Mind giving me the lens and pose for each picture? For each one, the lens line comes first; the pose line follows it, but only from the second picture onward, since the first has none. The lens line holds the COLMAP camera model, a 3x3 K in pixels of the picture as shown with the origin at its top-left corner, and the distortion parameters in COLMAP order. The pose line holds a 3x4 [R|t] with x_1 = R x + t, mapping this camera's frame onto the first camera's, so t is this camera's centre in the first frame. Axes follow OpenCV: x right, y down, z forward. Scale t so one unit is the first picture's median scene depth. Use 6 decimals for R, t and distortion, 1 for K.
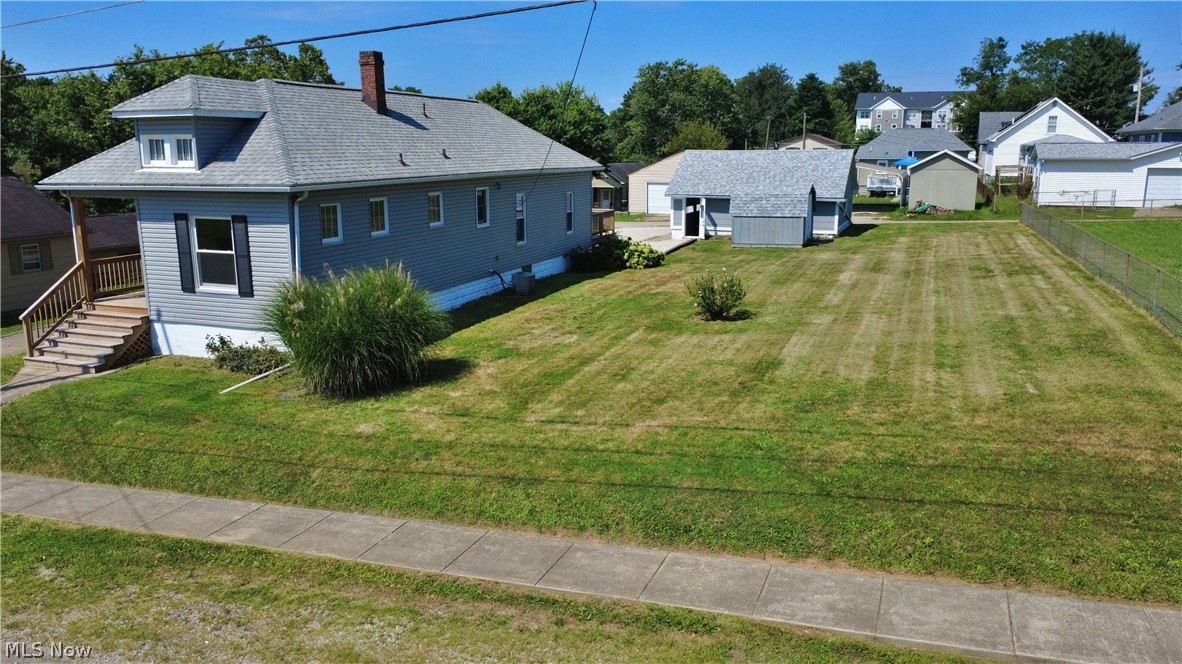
lens RADIAL K [[861.8, 0, 590.0], [0, 861.8, 334.4], [0, 0, 1]] dist [-0.007046, 0.007600]
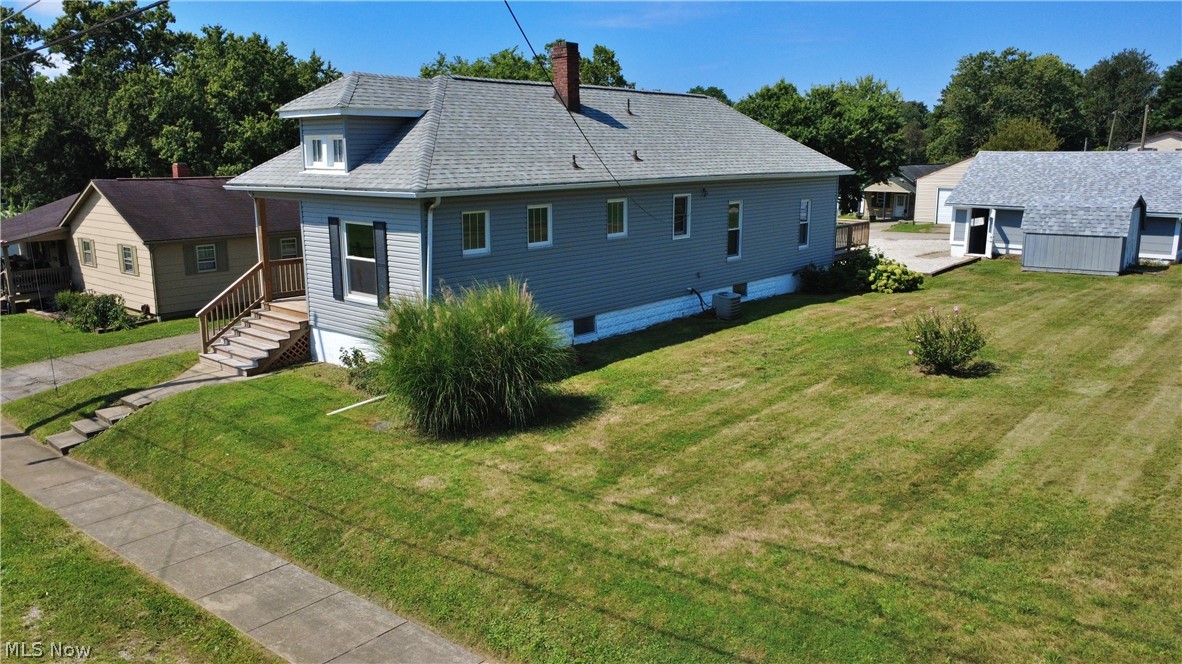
lens RADIAL K [[861.8, 0, 590.0], [0, 861.8, 334.4], [0, 0, 1]] dist [-0.007046, 0.007600]
pose [[0.939023, 0.072839, -0.336050, 0.099176], [-0.072928, 0.997260, 0.012374, -0.035208], [0.336030, 0.012888, 0.941763, 0.159045]]
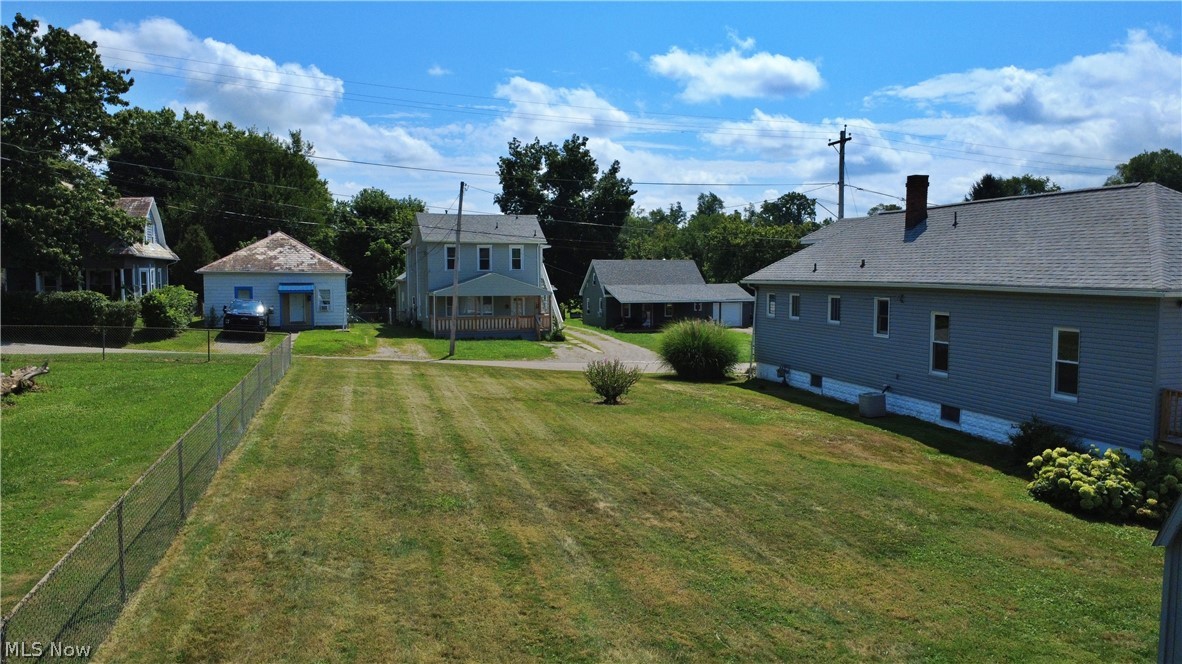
lens RADIAL K [[861.8, 0, 590.0], [0, 861.8, 334.4], [0, 0, 1]] dist [-0.007046, 0.007600]
pose [[-0.807503, 0.051087, -0.587648, 0.778831], [-0.118822, 0.961733, 0.246884, -0.359964], [0.577772, 0.269185, -0.770531, 1.704781]]
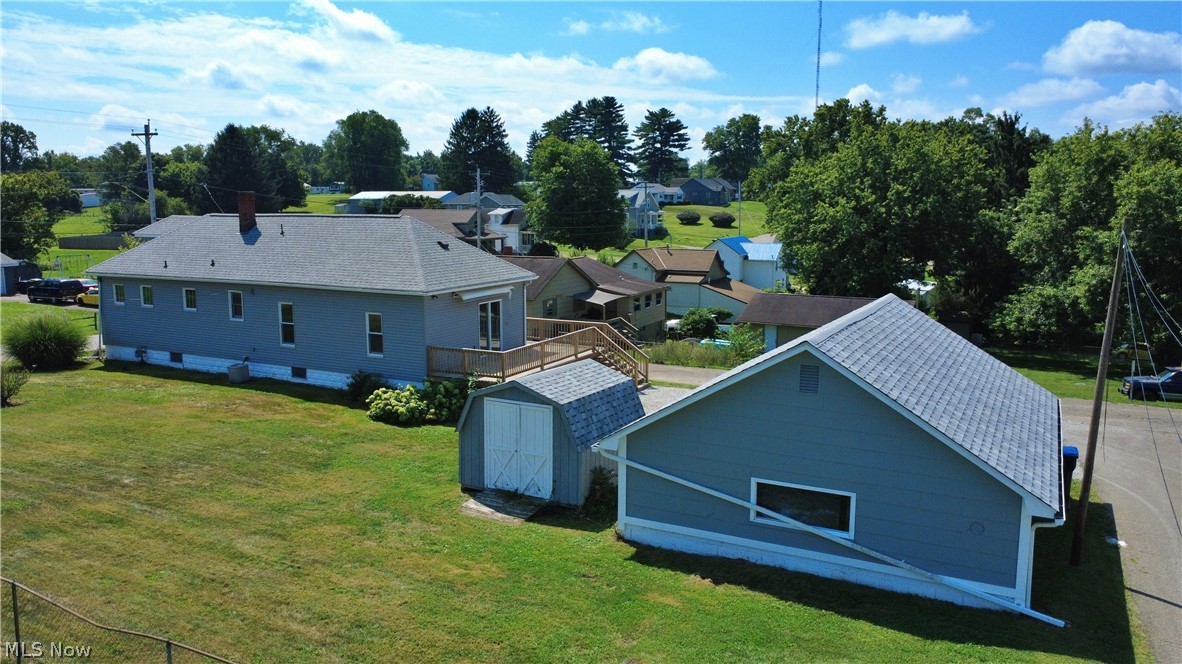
lens RADIAL K [[861.8, 0, 590.0], [0, 861.8, 334.4], [0, 0, 1]] dist [-0.007046, 0.007600]
pose [[-0.108319, 0.157694, -0.981529, 1.176515], [-0.208654, 0.961739, 0.177541, -0.482952], [0.971972, 0.224031, -0.071272, 1.755707]]
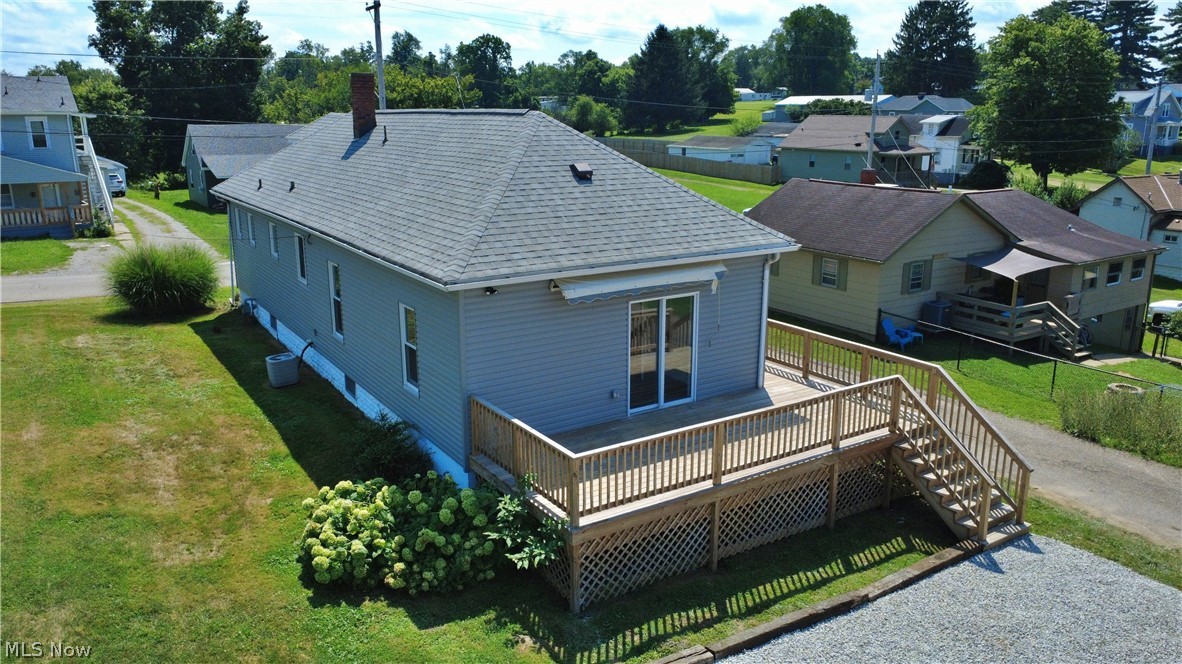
lens RADIAL K [[861.8, 0, 590.0], [0, 861.8, 334.4], [0, 0, 1]] dist [-0.007046, 0.007600]
pose [[-0.585899, 0.209256, -0.782901, 0.386819], [-0.168645, 0.913451, 0.370358, -0.461386], [0.792642, 0.349025, -0.499900, 1.779990]]
